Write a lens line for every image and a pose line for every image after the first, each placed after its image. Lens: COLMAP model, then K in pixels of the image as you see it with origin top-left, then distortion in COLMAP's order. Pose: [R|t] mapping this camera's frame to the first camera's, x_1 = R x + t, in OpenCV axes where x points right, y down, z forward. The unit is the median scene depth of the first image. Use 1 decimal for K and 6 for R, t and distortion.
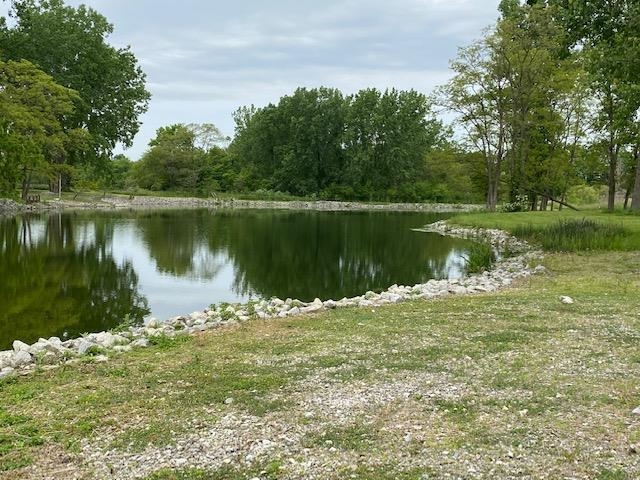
lens RADIAL K [[763.6, 0, 324.1], [0, 763.6, 242.1], [0, 0, 1]] dist [0.179136, 0.000000]
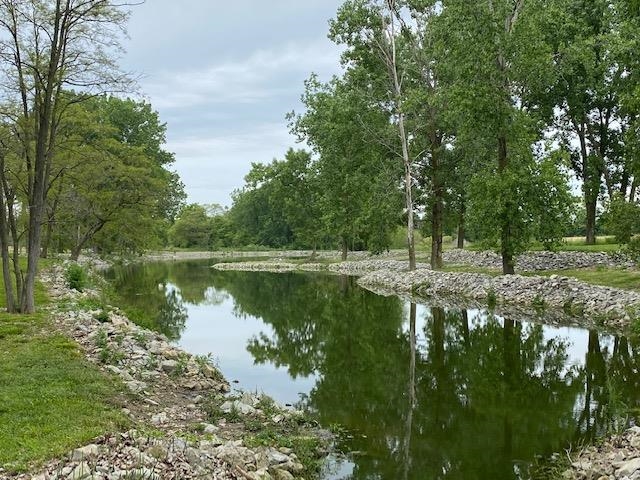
lens RADIAL K [[763.6, 0, 318.2], [0, 763.6, 237.0], [0, 0, 1]] dist [0.179136, 0.000000]
pose [[0.999451, -0.033081, 0.001742, 0.050452], [0.033120, 0.996844, -0.072147, 0.030803], [0.000650, 0.072165, 0.997392, -0.525190]]
